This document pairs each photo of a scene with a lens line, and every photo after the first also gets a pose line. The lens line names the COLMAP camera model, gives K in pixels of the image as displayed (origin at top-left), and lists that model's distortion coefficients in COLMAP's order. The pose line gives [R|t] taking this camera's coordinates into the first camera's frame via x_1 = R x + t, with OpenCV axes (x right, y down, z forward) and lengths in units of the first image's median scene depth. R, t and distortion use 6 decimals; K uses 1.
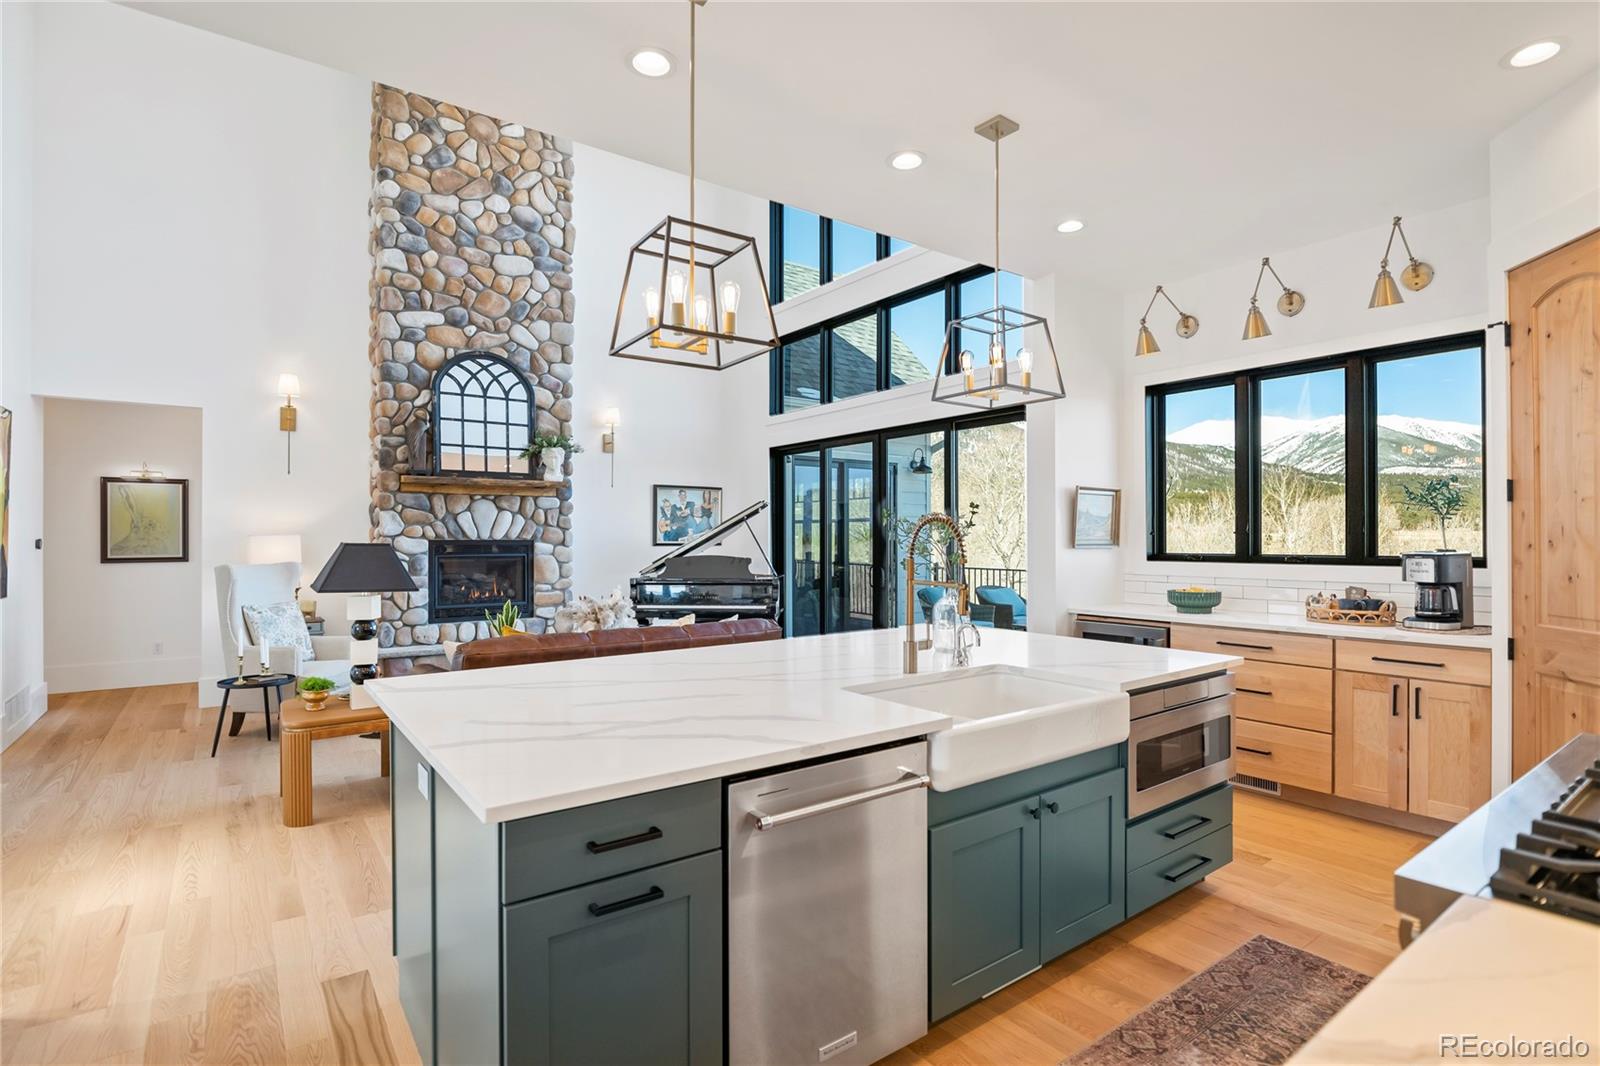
lens RADIAL K [[783.5, 0, 815.9], [0, 783.5, 533.3], [0, 0, 1]] dist [-0.016072, -0.000940]
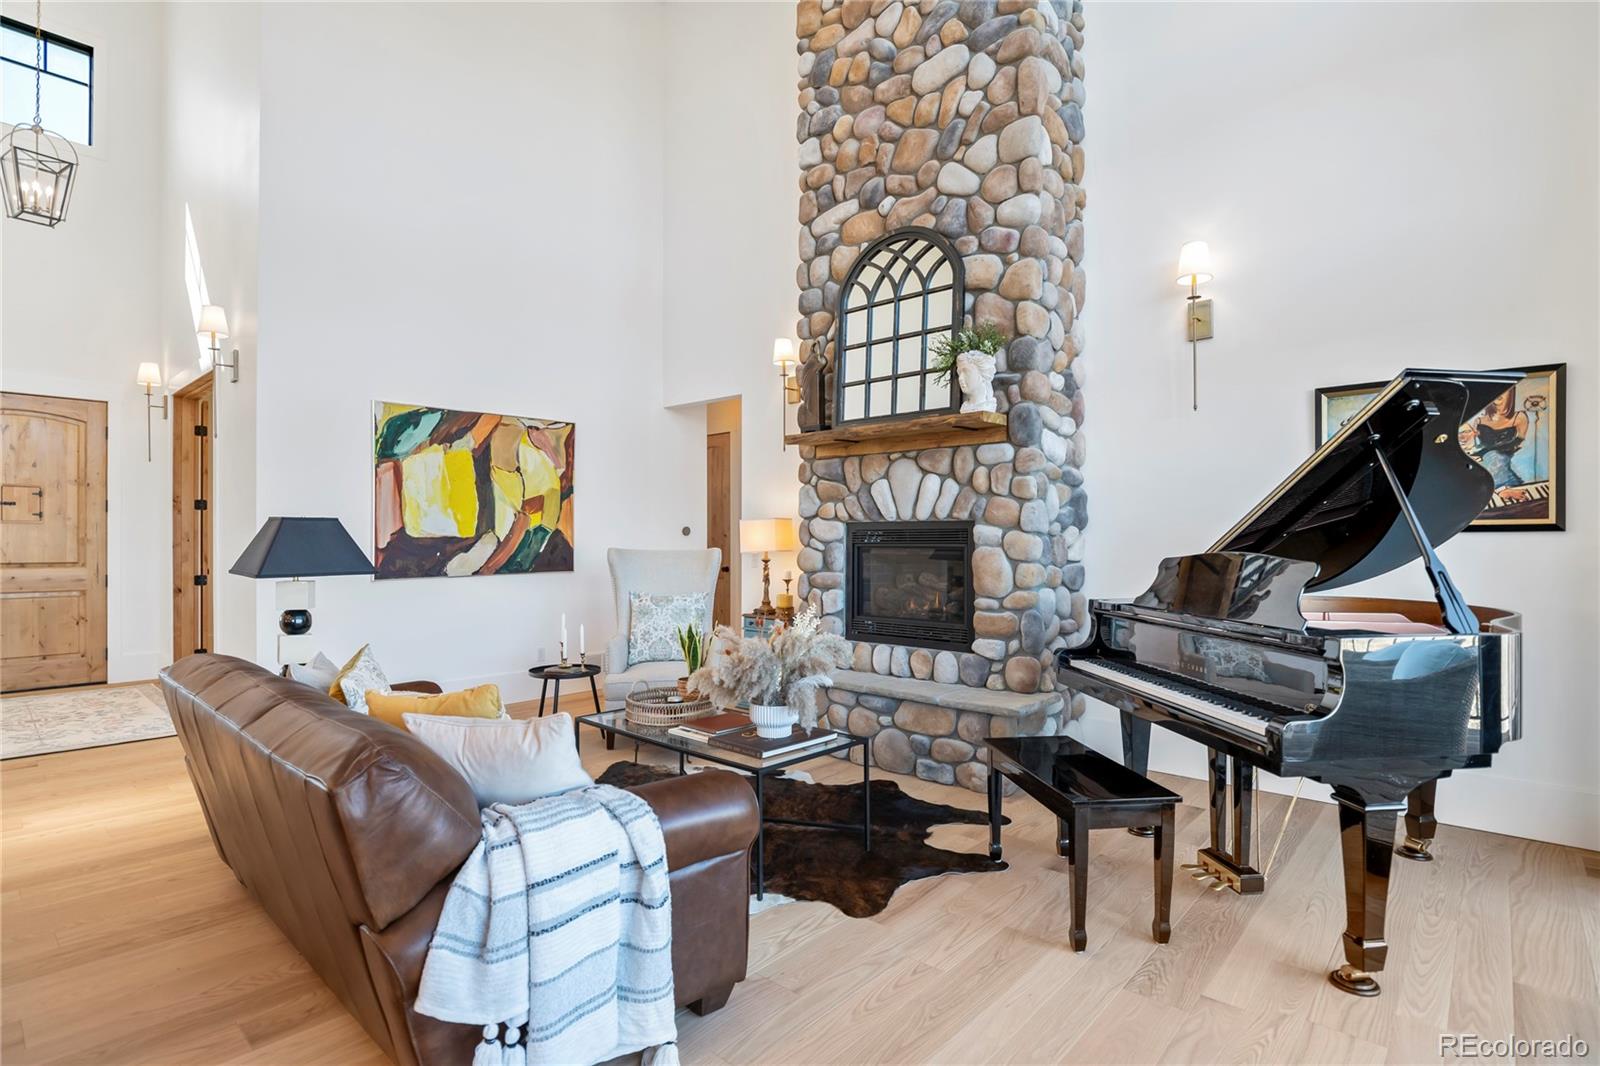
lens RADIAL K [[783.5, 0, 808.2], [0, 783.5, 543.1], [0, 0, 1]] dist [-0.016072, -0.000940]
pose [[0.195607, 0.004523, -0.980672, 0.195947], [0.003799, 0.999978, 0.005370, 0.022952], [0.980675, -0.004776, 0.195585, 0.807389]]
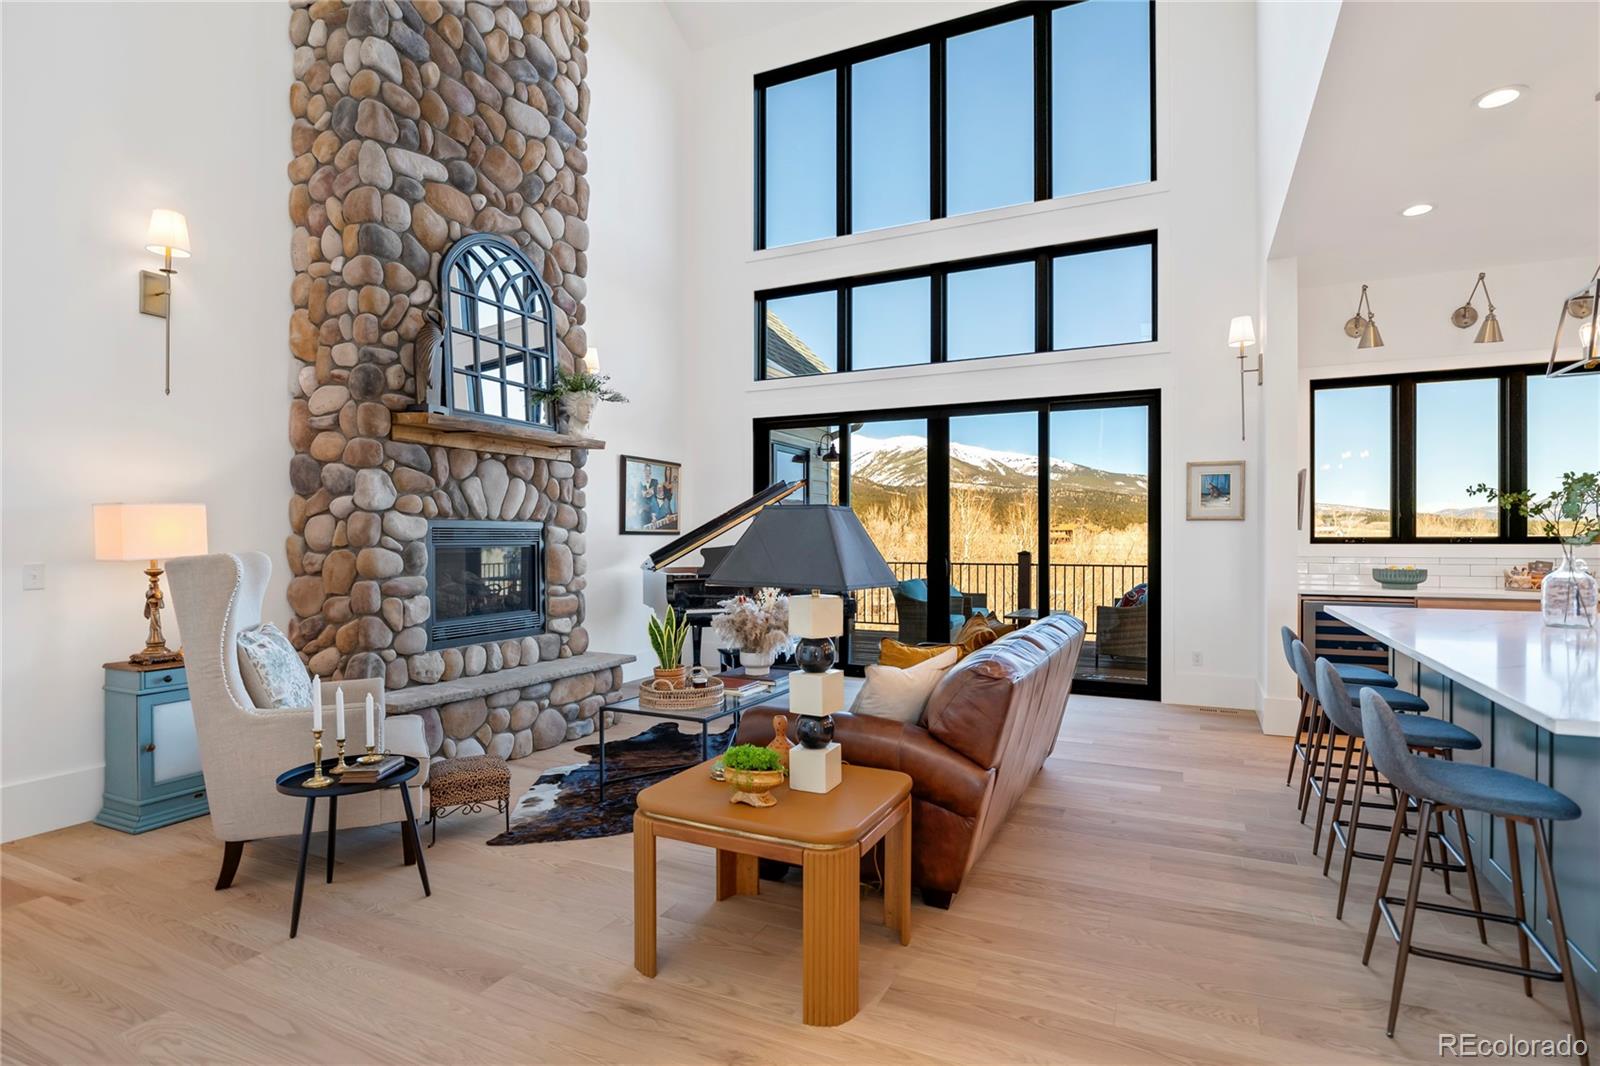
lens RADIAL K [[783.5, 0, 818.7], [0, 783.5, 543.2], [0, 0, 1]] dist [-0.016072, -0.000940]
pose [[0.880148, -0.000607, 0.474699, -0.504905], [-0.004369, 0.999946, 0.009379, 0.020631], [-0.474679, -0.010329, 0.880098, 0.285317]]
